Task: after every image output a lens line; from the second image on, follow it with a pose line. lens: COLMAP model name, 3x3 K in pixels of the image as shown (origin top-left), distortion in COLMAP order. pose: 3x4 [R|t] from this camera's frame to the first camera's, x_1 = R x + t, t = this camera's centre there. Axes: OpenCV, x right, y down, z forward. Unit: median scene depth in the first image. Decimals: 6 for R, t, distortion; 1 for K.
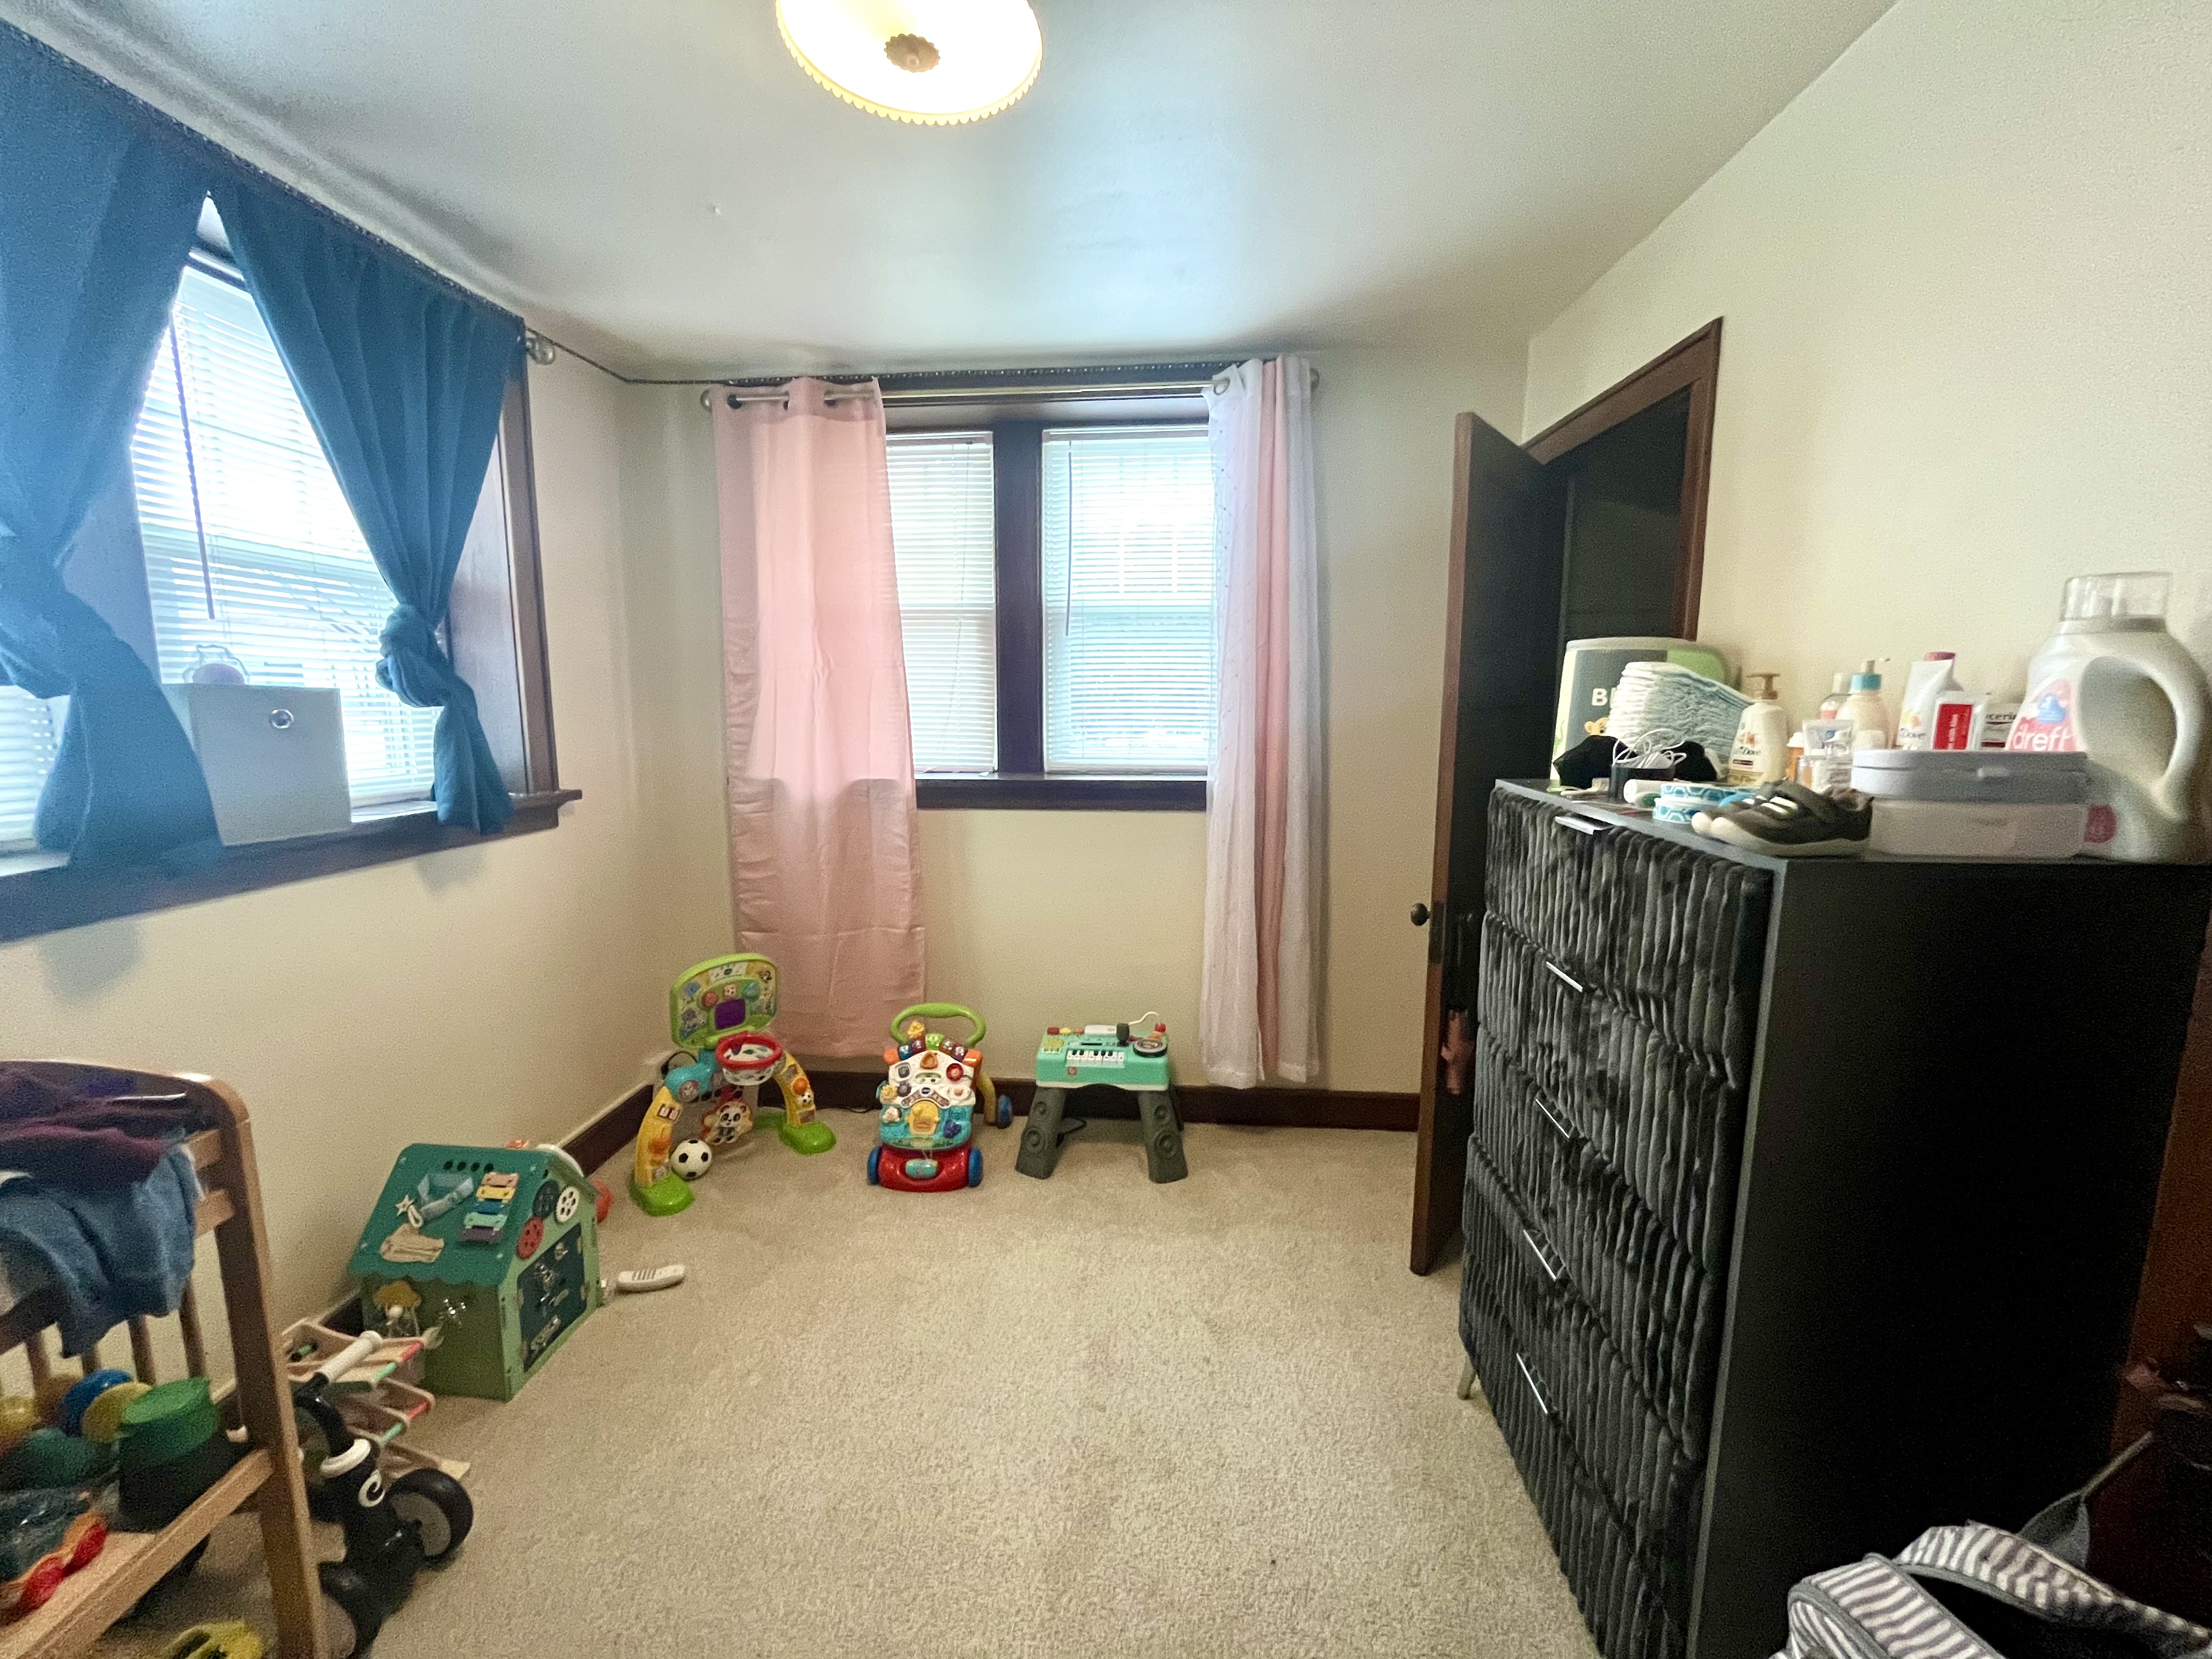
lens RADIAL K [[878.3, 0, 1101.2], [0, 878.3, 833.4], [0, 0, 1]] dist [-0.001669, -0.000302]
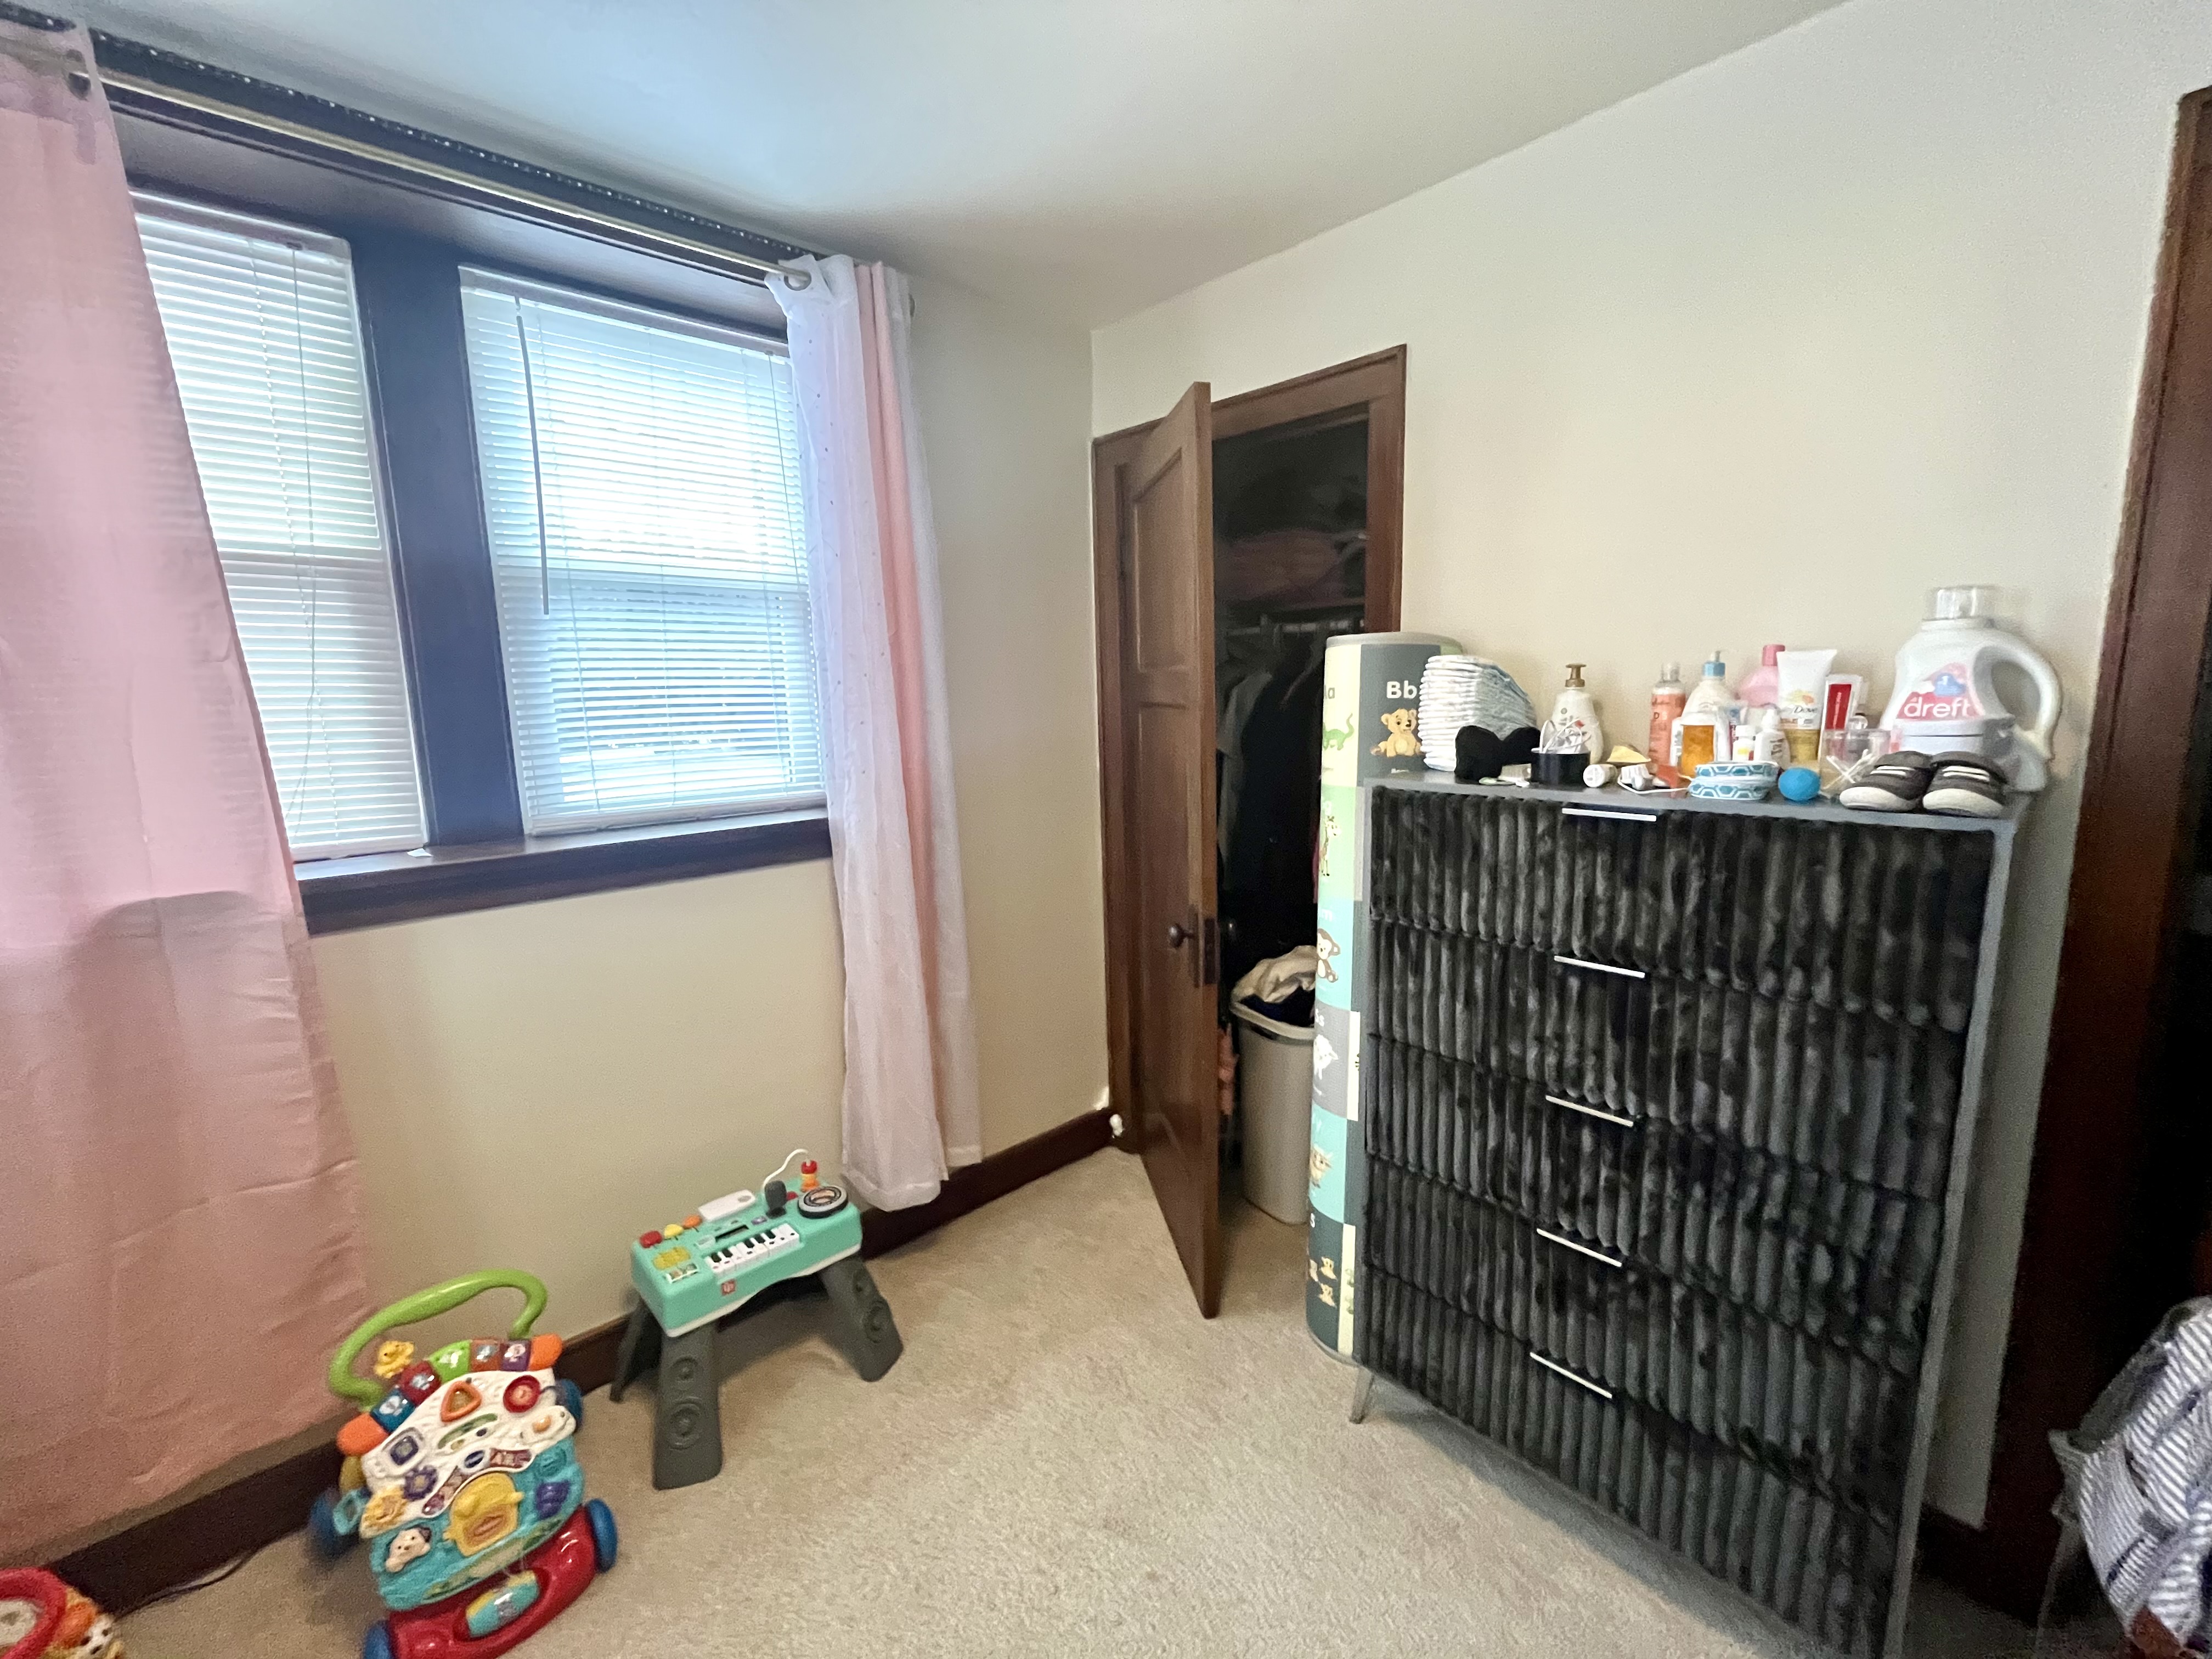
lens RADIAL K [[894.5, 0, 1100.7], [0, 894.5, 828.6], [0, 0, 1]] dist [-0.001776, -0.000773]
pose [[0.691585, -0.127392, 0.710972, -0.267709], [0.137933, 0.989502, 0.043127, -0.053613], [-0.709002, 0.068241, 0.701897, 0.322012]]
